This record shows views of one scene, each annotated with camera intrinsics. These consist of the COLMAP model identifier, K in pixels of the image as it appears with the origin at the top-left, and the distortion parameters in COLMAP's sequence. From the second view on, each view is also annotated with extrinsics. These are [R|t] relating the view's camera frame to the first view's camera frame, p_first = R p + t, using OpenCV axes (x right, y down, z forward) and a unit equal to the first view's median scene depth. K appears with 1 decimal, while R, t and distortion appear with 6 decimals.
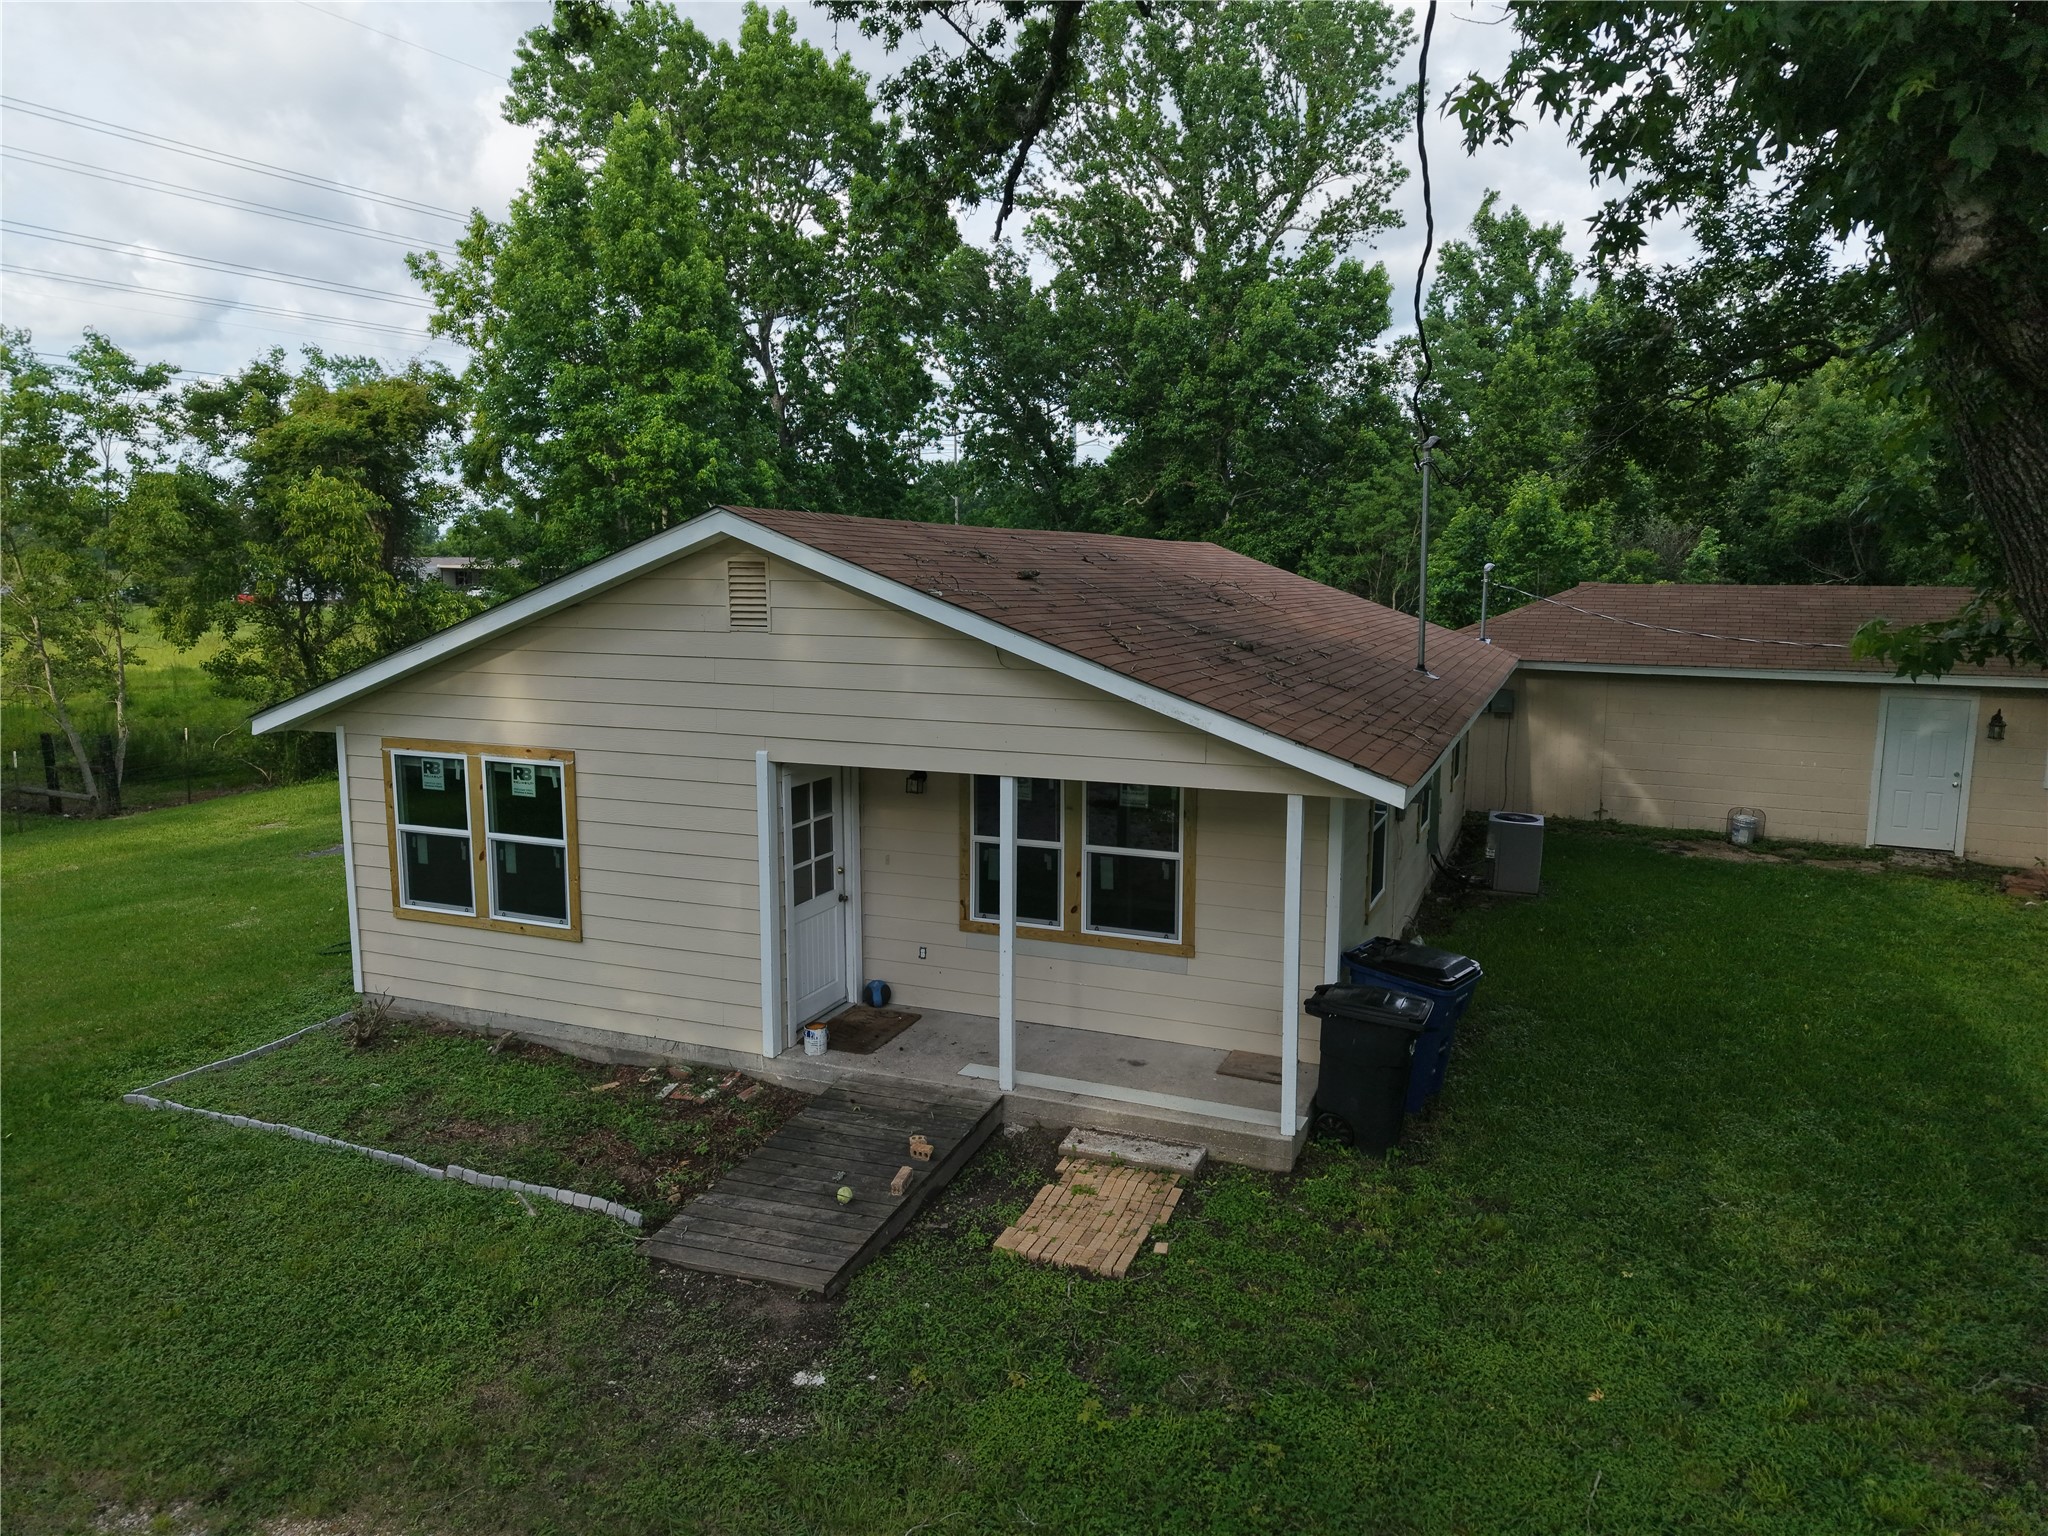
lens RADIAL K [[1378.4, 0, 1010.0], [0, 1378.4, 763.3], [0, 0, 1]] dist [0.022793, -0.023190]
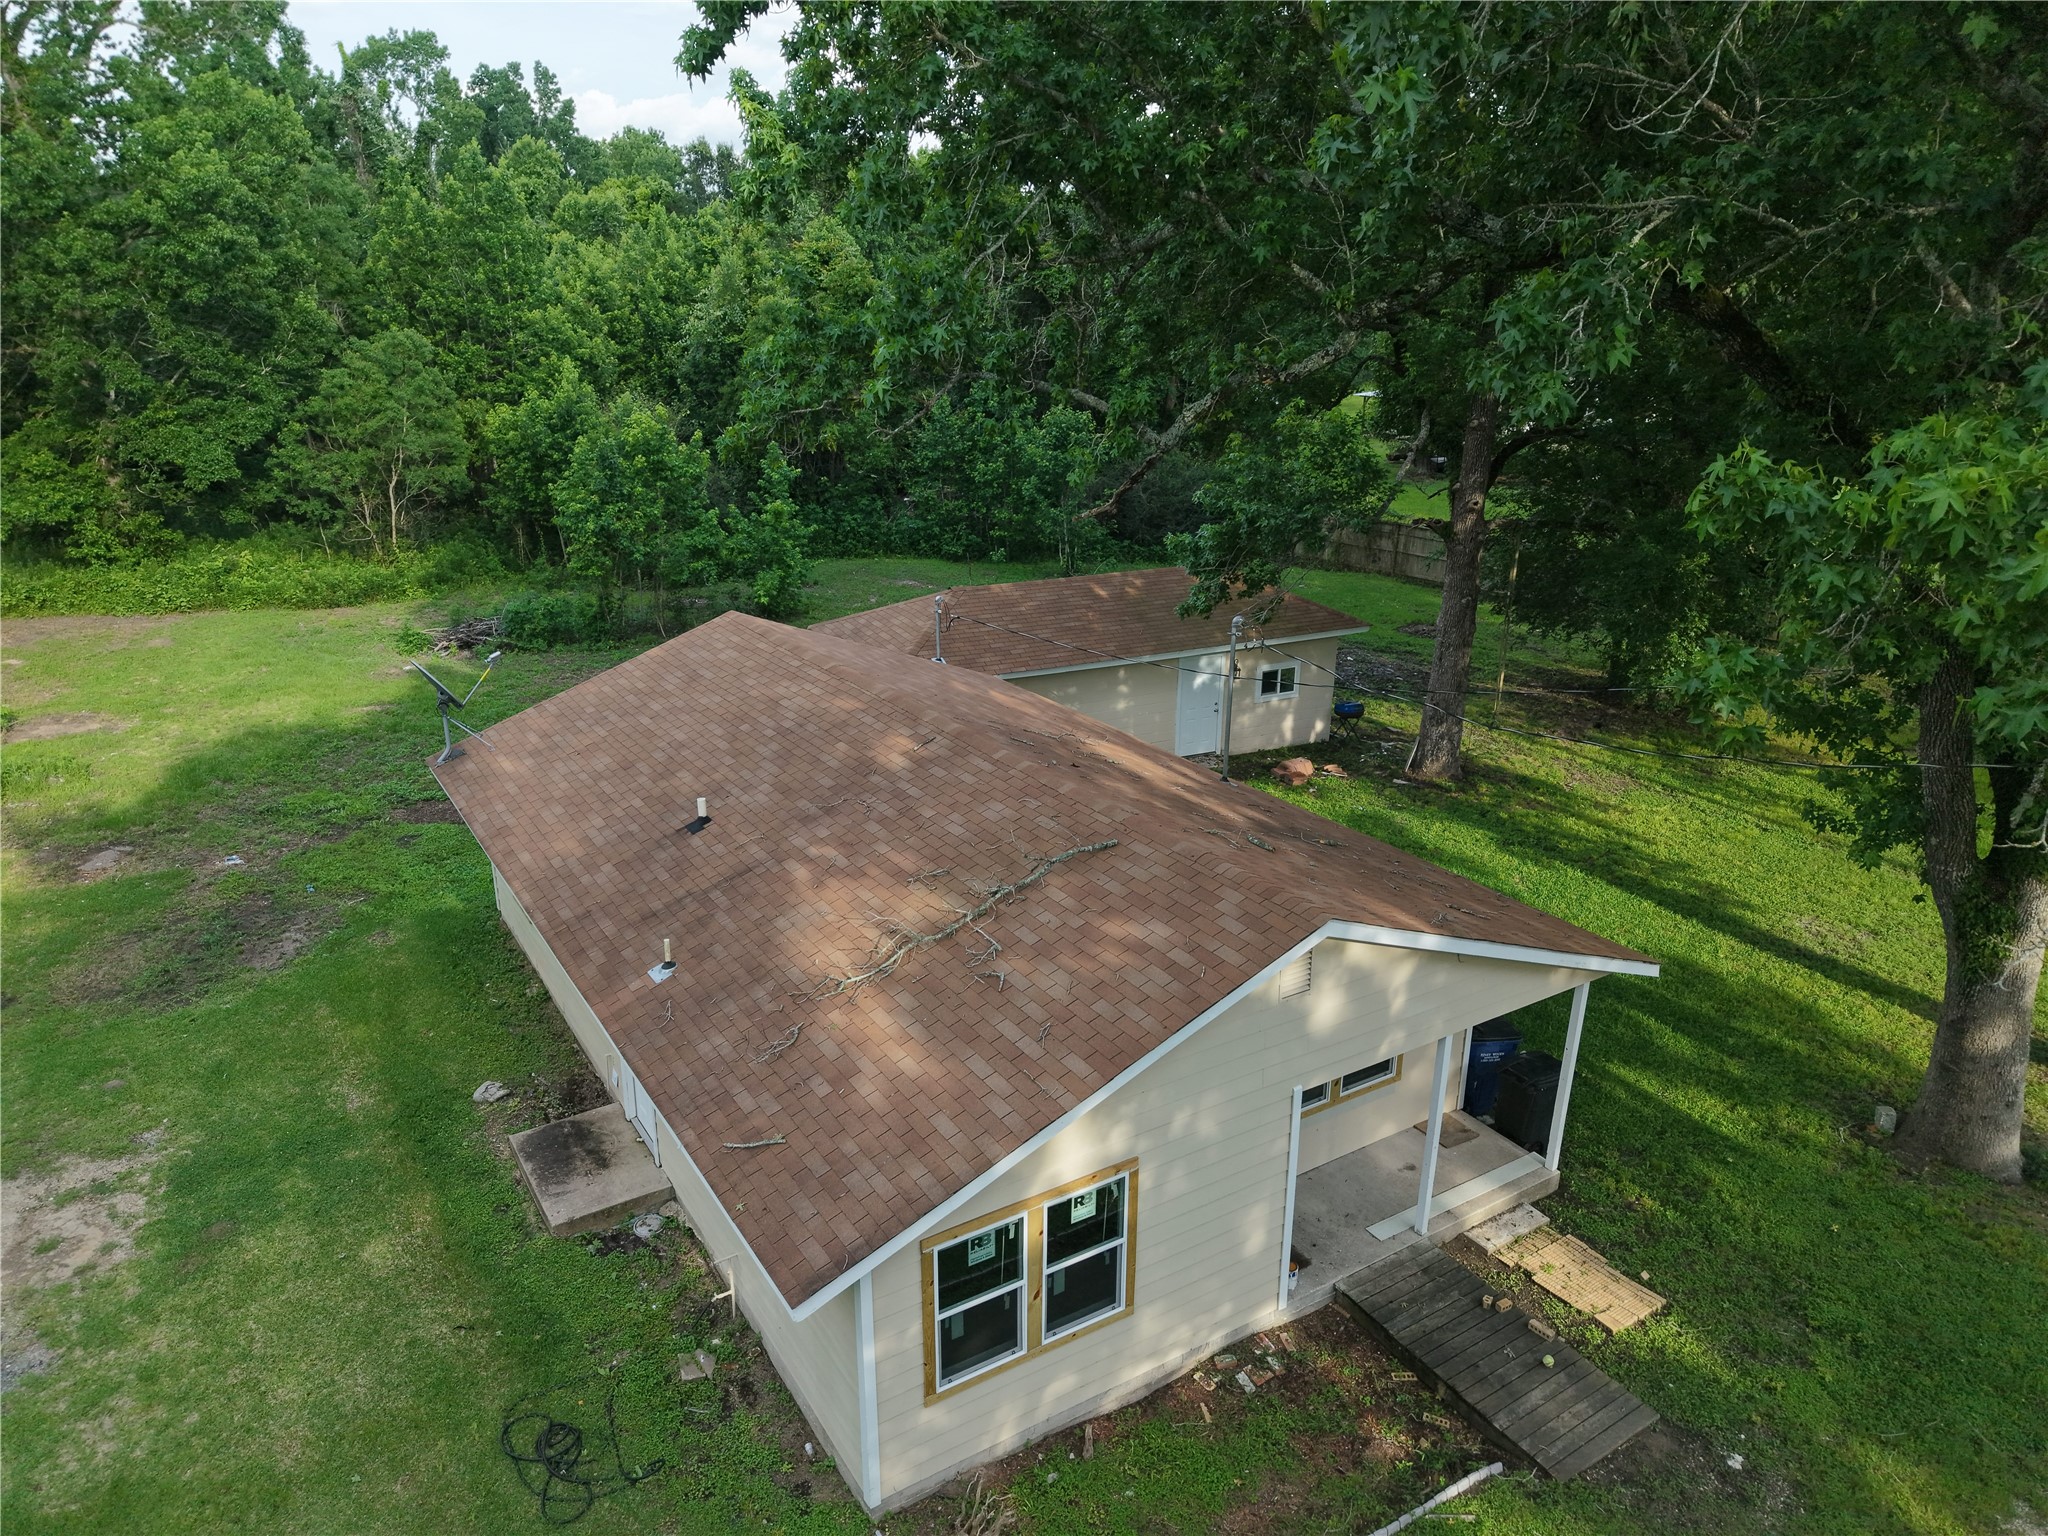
lens RADIAL K [[1378.4, 0, 1010.0], [0, 1378.4, 763.3], [0, 0, 1]] dist [0.022793, -0.023190]
pose [[0.582293, -0.266353, 0.768109, -1.019345], [0.115092, 0.962299, 0.246442, -0.524518], [-0.804791, -0.055098, 0.590996, 0.448645]]
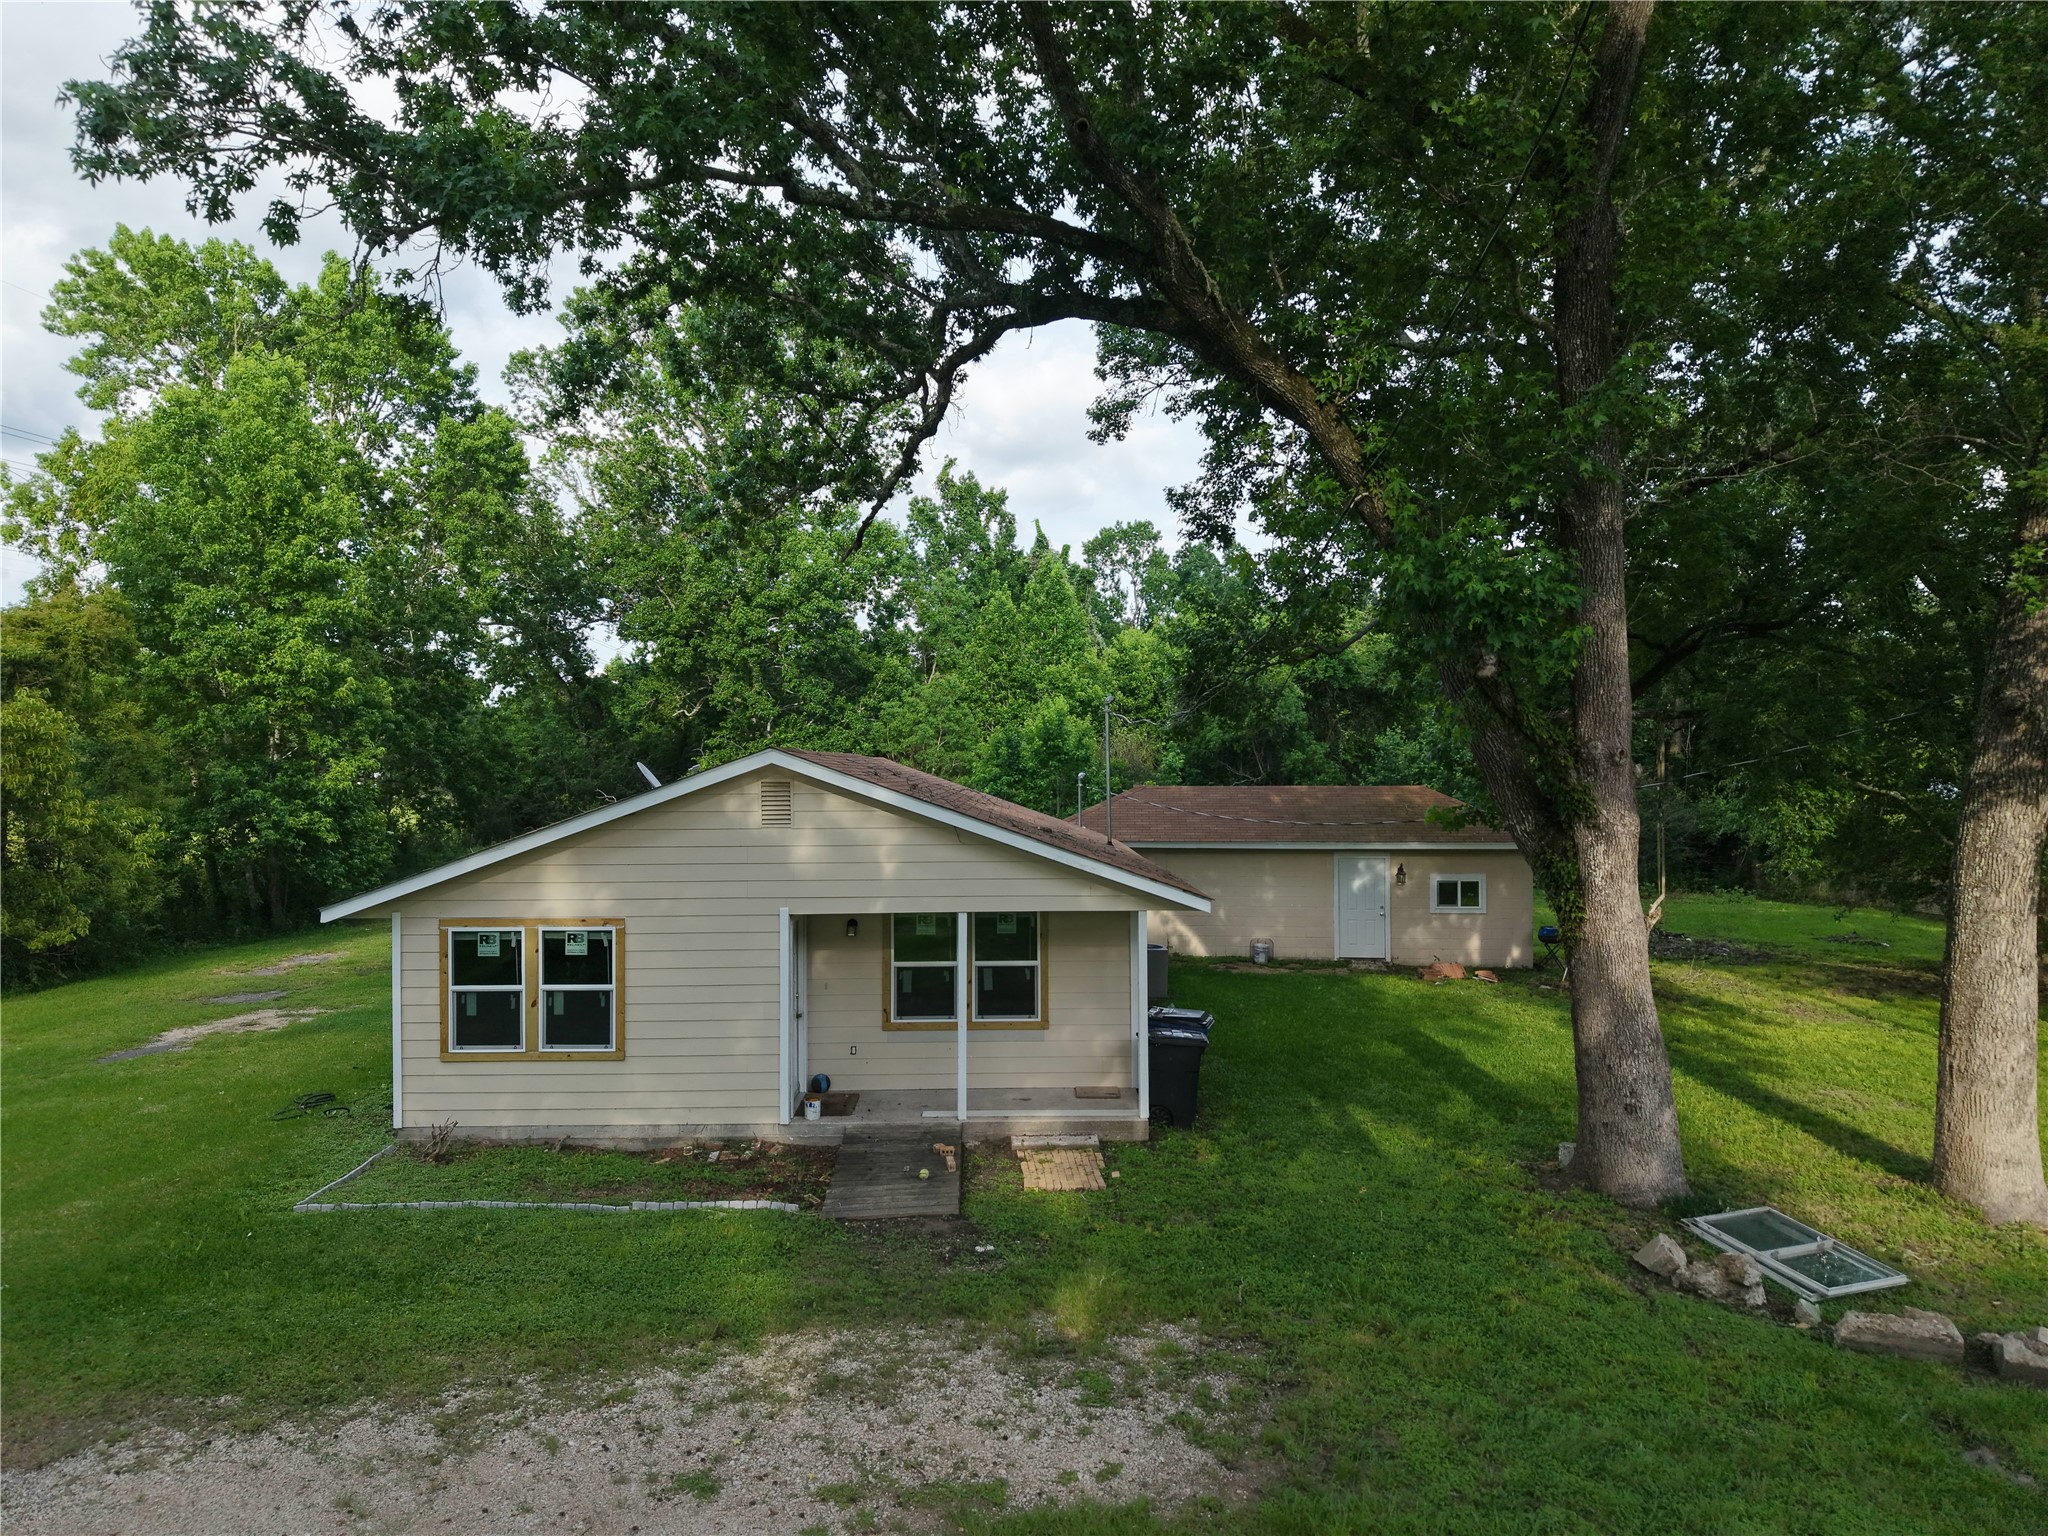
lens RADIAL K [[1378.4, 0, 1010.0], [0, 1378.4, 763.3], [0, 0, 1]] dist [0.022793, -0.023190]
pose [[0.919380, -0.006137, 0.393322, -0.471483], [0.063059, 0.989247, -0.131964, 0.041690], [-0.388283, 0.146128, 0.909881, -0.409198]]
